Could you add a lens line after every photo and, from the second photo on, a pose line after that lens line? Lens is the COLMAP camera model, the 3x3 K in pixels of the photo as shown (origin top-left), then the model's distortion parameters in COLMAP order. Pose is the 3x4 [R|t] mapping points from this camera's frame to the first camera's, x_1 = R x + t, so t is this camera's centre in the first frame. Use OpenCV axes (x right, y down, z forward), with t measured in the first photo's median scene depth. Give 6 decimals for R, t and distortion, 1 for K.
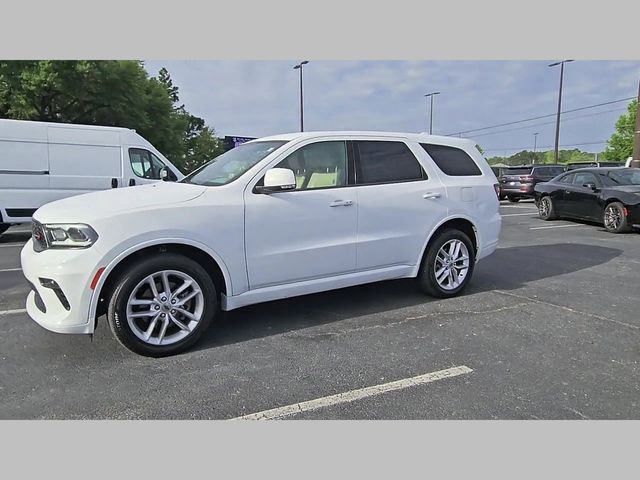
lens RADIAL K [[431.9, 0, 310.9], [0, 431.9, 238.1], [0, 0, 1]] dist [0.005460, -0.003947]
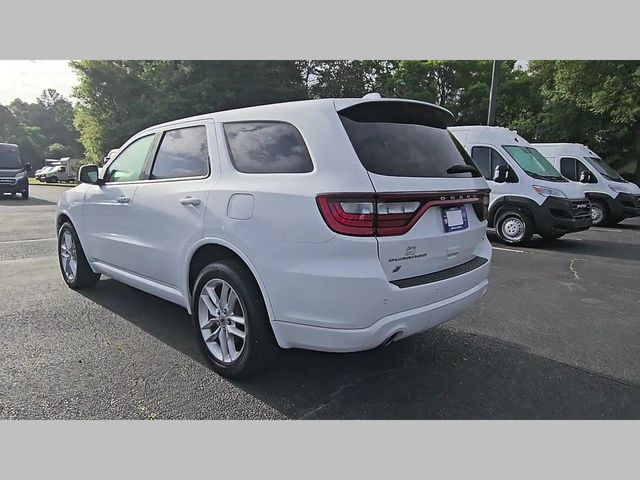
lens RADIAL K [[431.9, 0, 310.9], [0, 431.9, 238.1], [0, 0, 1]] dist [0.005460, -0.003947]
pose [[0.246667, 0.142854, -0.958513, 0.939775], [-0.149865, 0.982800, 0.107907, -0.137561], [0.957442, 0.117030, 0.263833, 0.973964]]
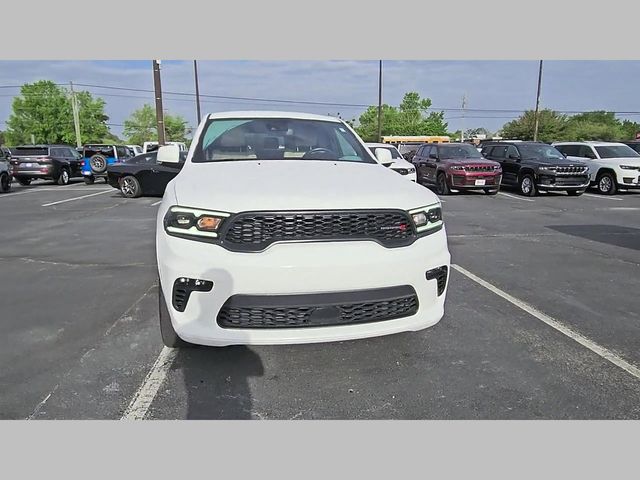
lens RADIAL K [[431.9, 0, 310.9], [0, 431.9, 238.1], [0, 0, 1]] dist [0.005460, -0.003947]
pose [[0.338089, -0.164415, 0.926641, -0.964701], [0.126077, 0.983659, 0.128532, -0.072797], [-0.932631, 0.073373, 0.353293, 0.588144]]
